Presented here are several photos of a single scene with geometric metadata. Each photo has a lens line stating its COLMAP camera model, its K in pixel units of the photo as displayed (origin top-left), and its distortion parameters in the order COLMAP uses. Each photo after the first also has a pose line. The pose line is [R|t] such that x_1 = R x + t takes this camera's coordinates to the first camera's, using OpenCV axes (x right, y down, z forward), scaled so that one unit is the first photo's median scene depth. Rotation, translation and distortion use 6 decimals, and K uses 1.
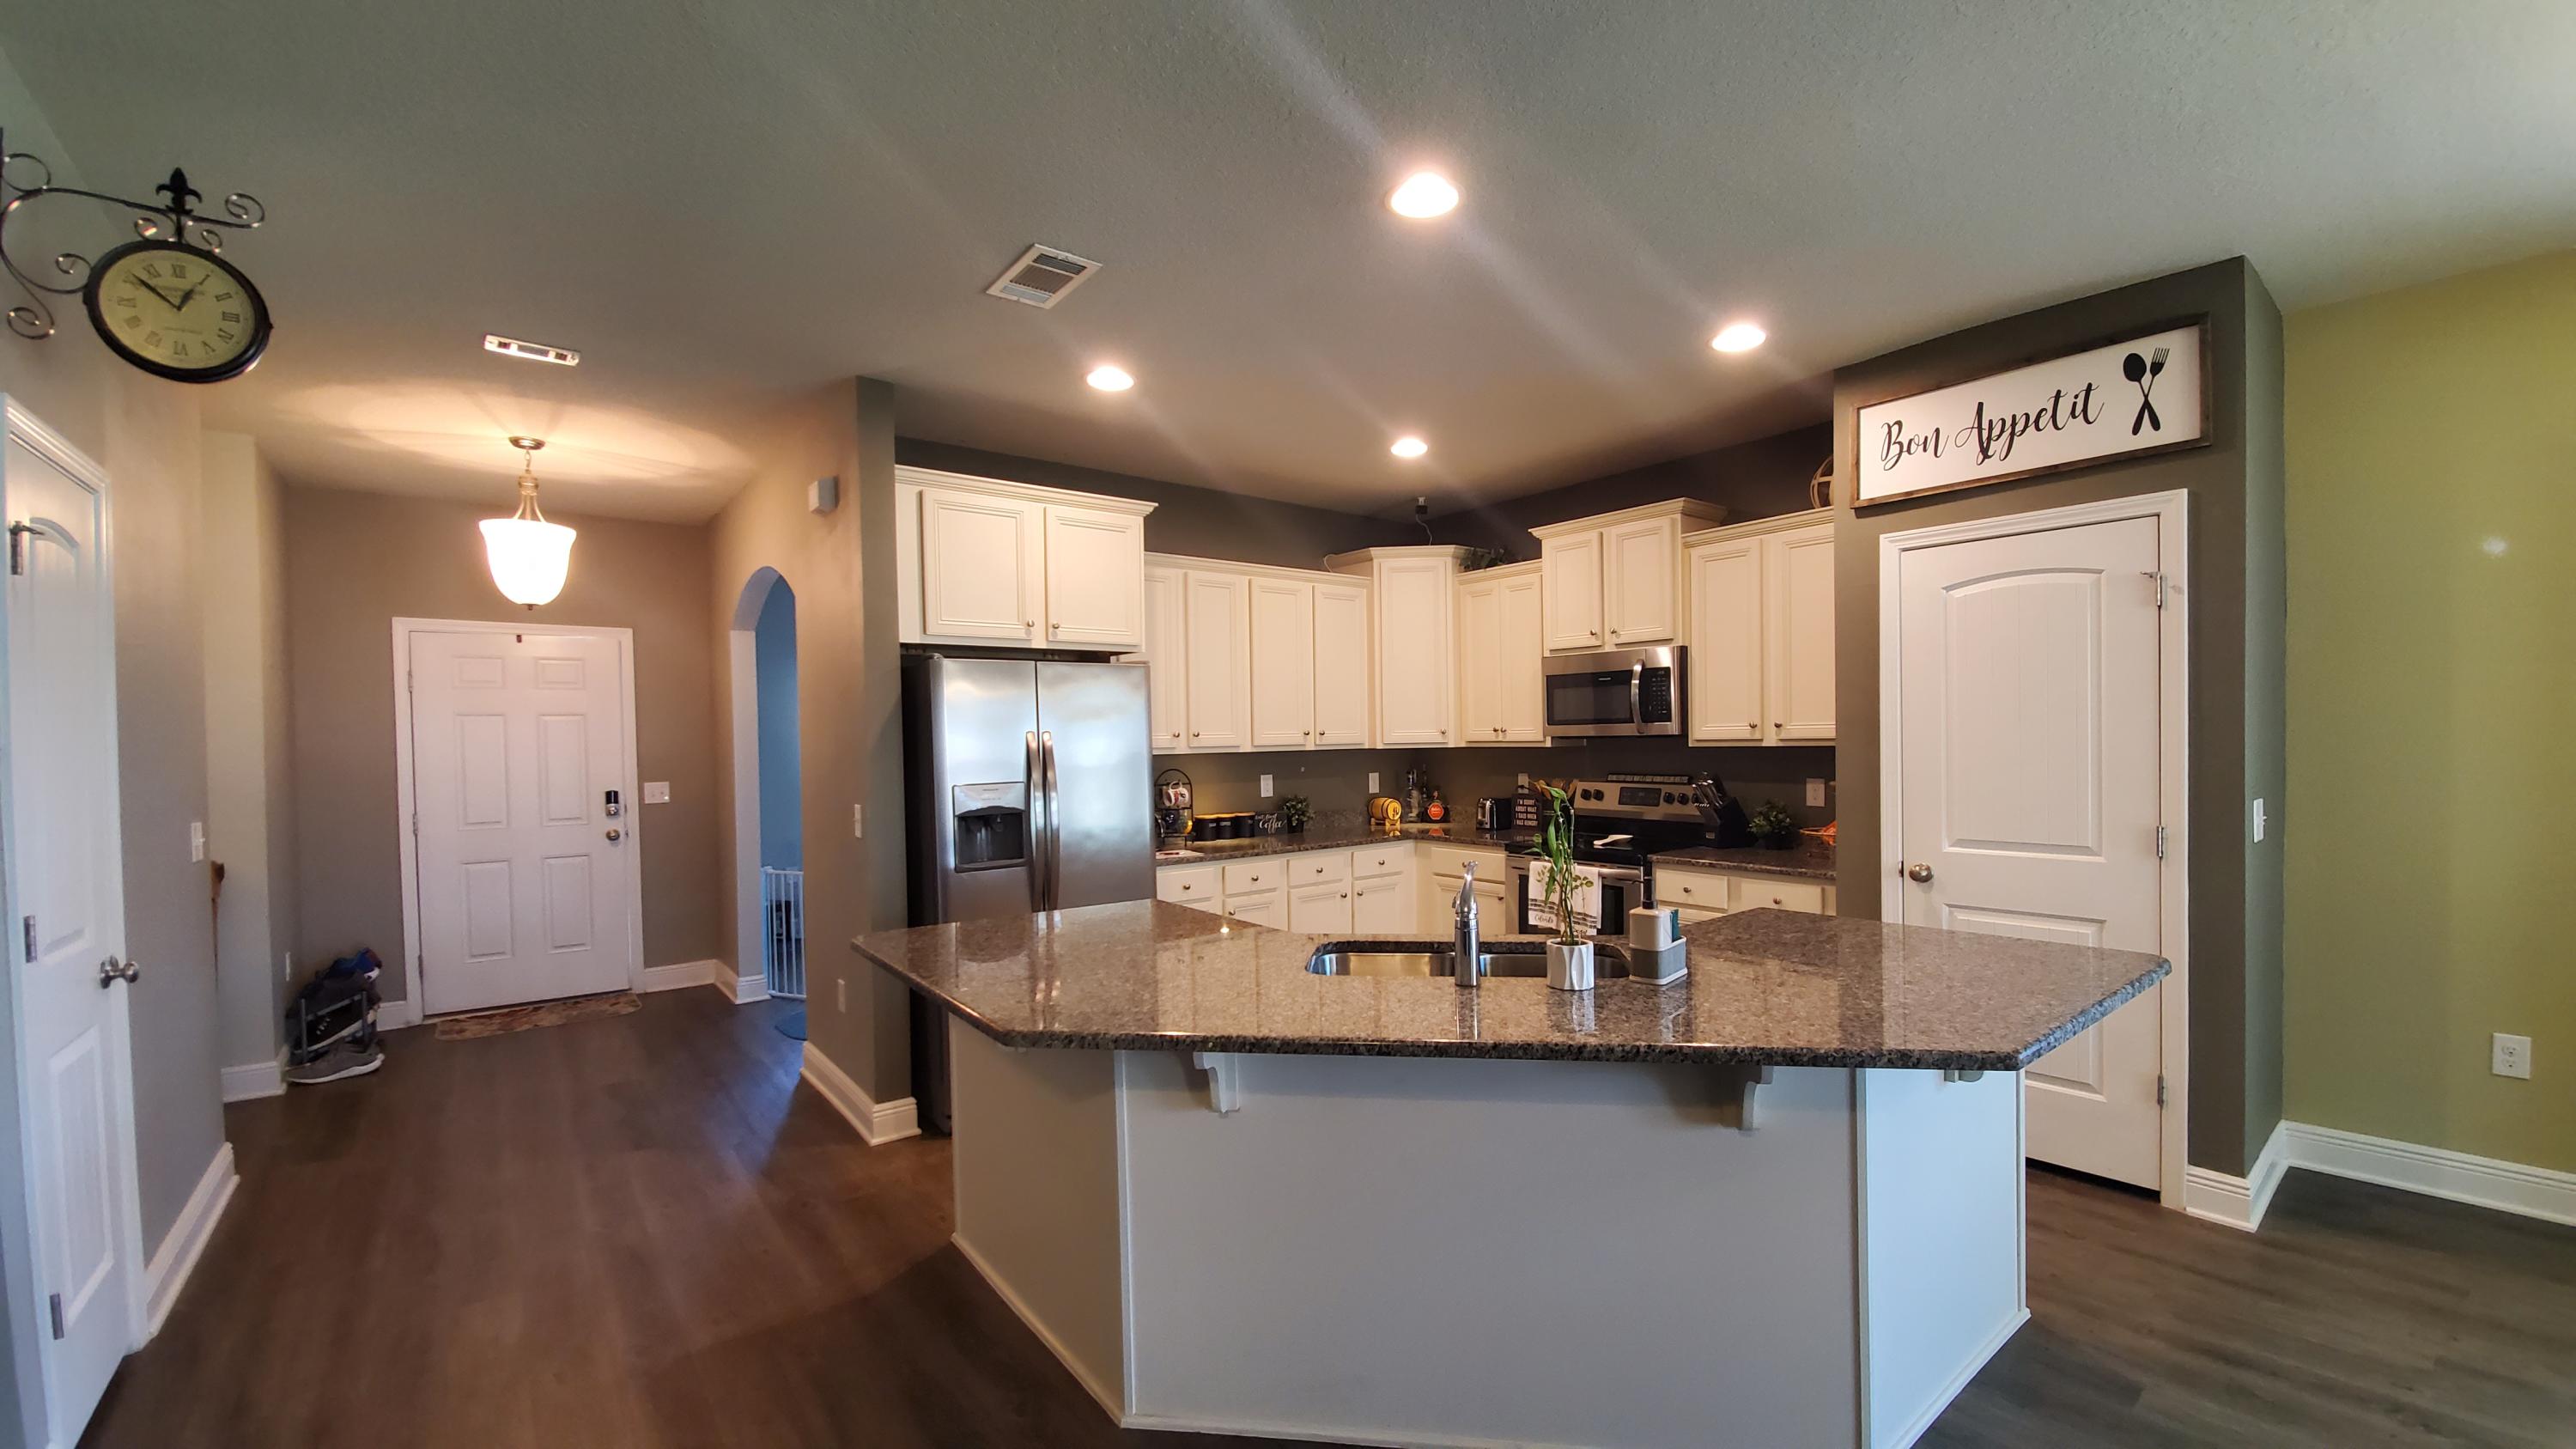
lens RADIAL K [[1019.2, 0, 1318.7], [0, 1019.2, 753.1], [0, 0, 1]] dist [0.008401, -0.014011]
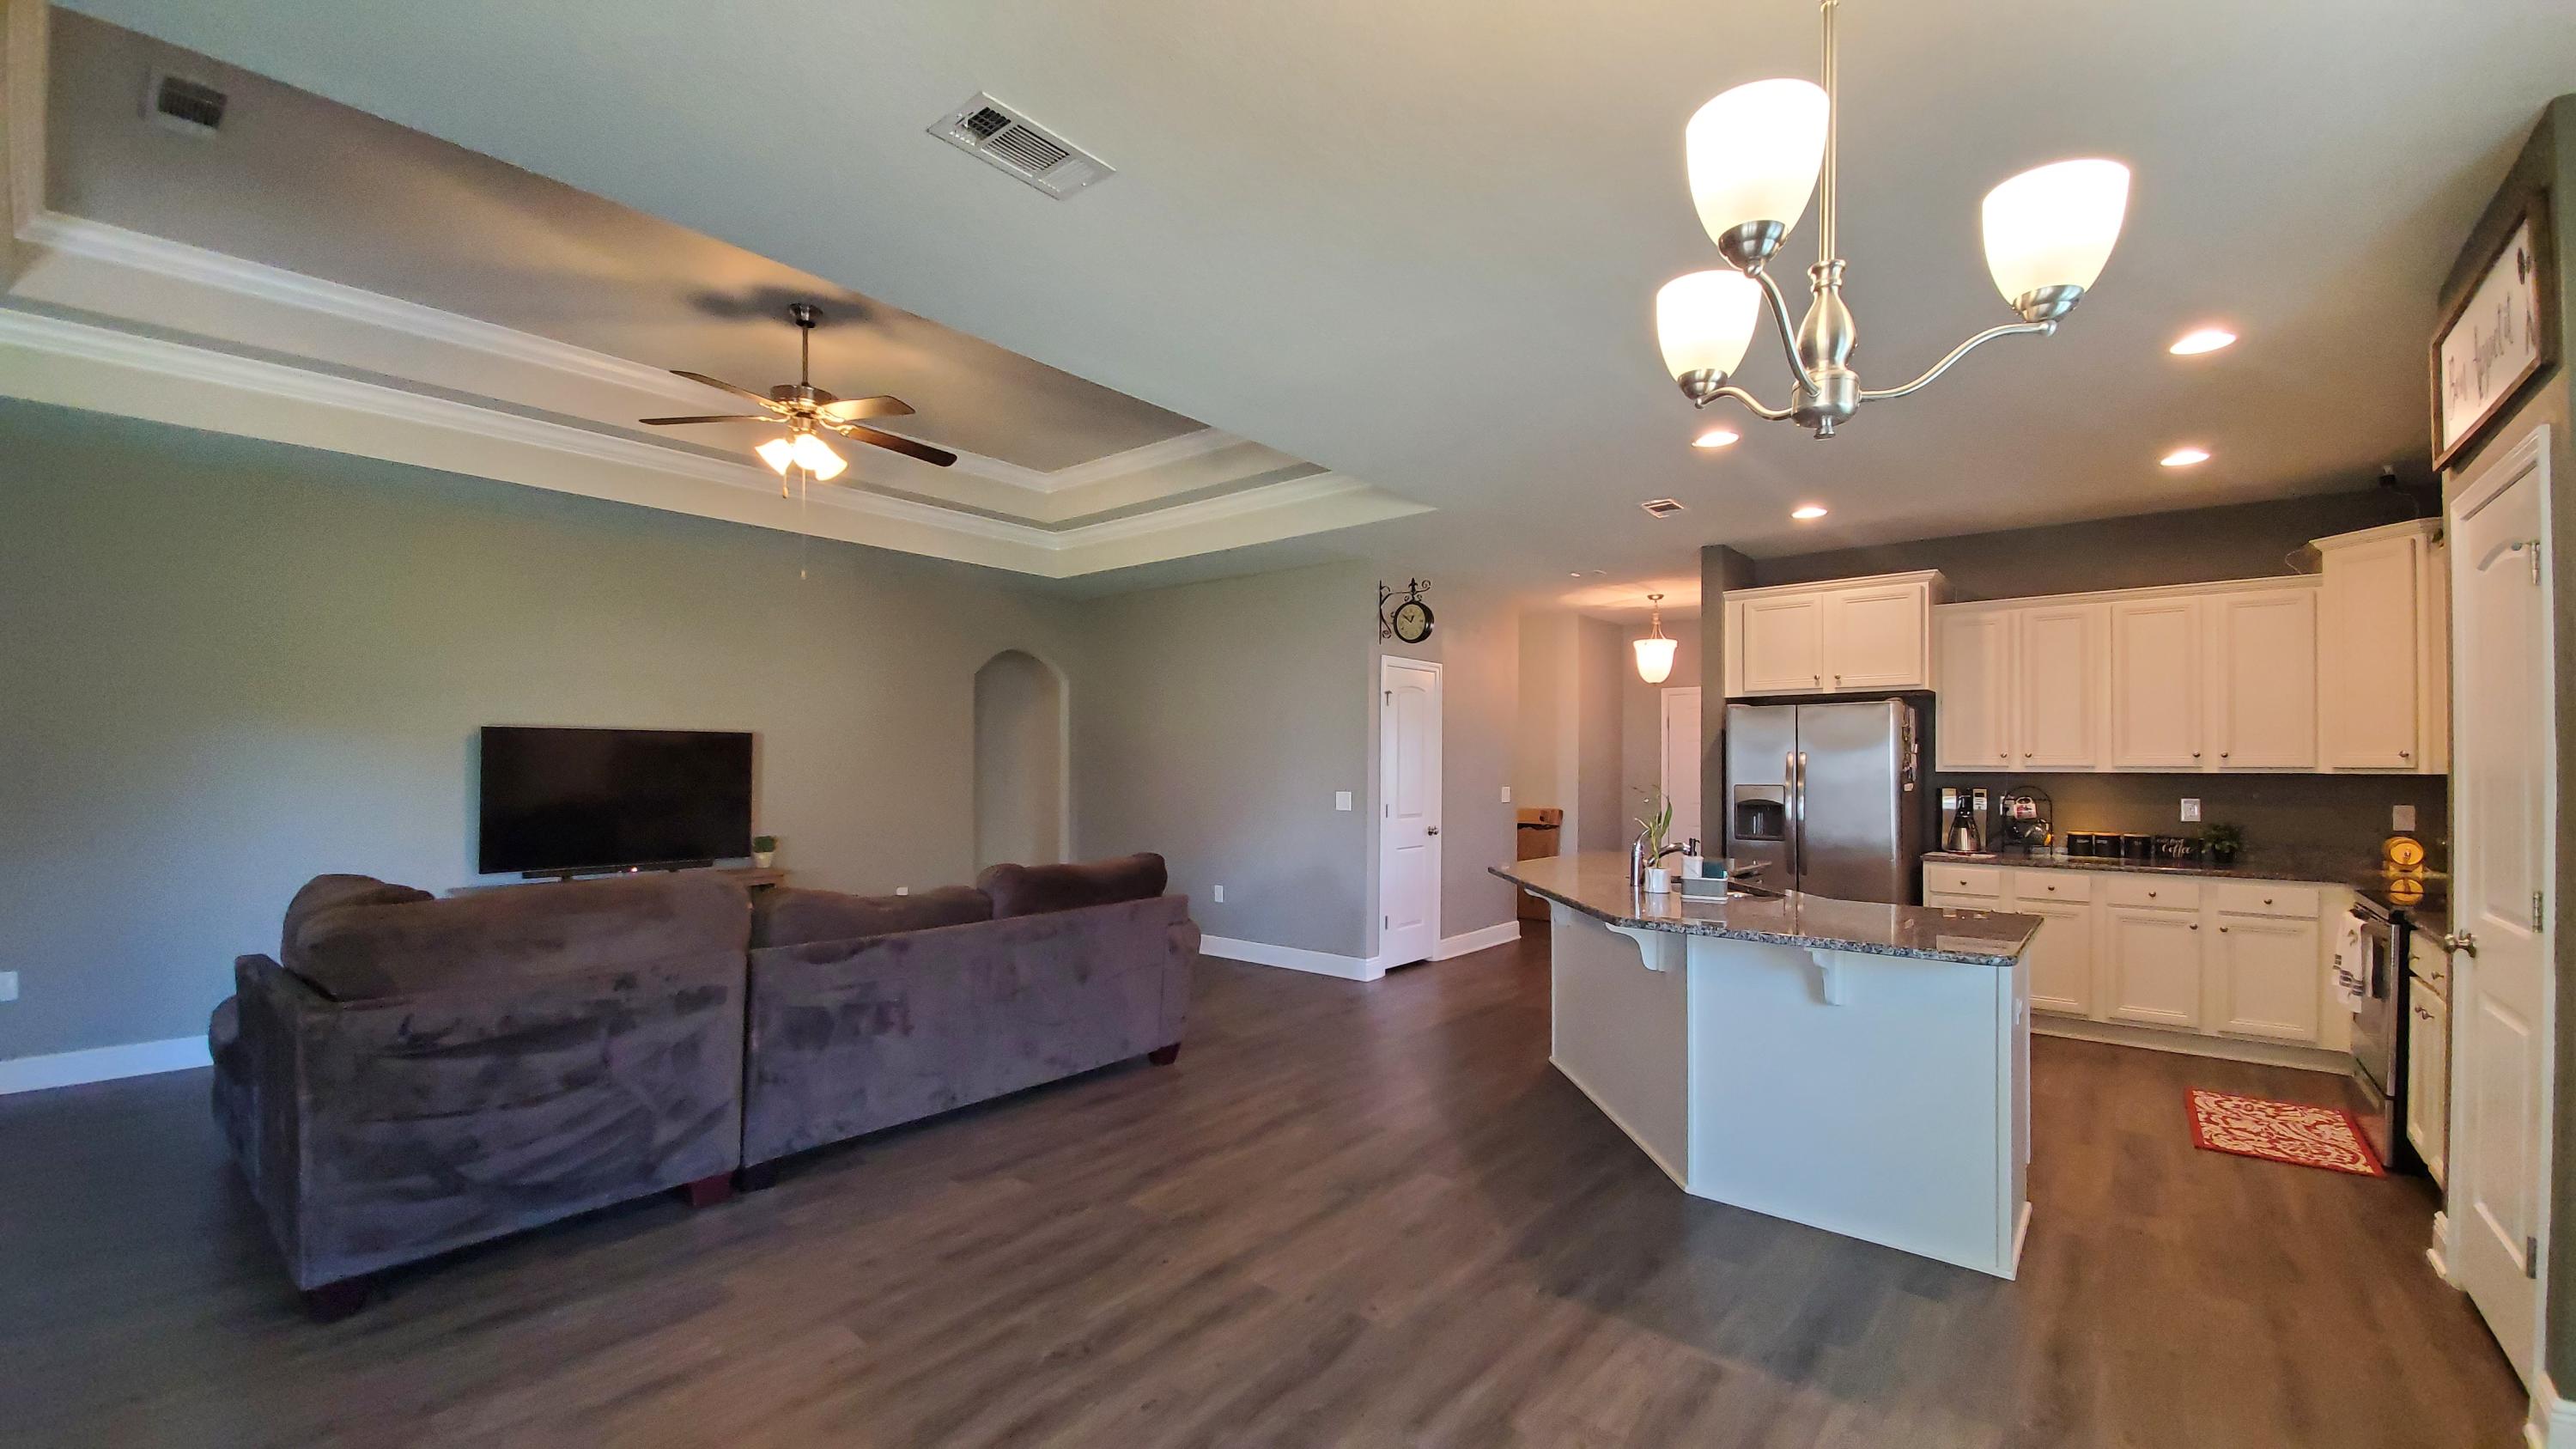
lens RADIAL K [[1019.2, 0, 1318.7], [0, 1019.2, 753.1], [0, 0, 1]] dist [0.008401, -0.014011]
pose [[0.200413, 0.008780, -0.979672, 0.973244], [-0.022706, 0.999733, 0.004315, -0.008739], [0.979448, 0.021380, 0.200558, 0.015484]]
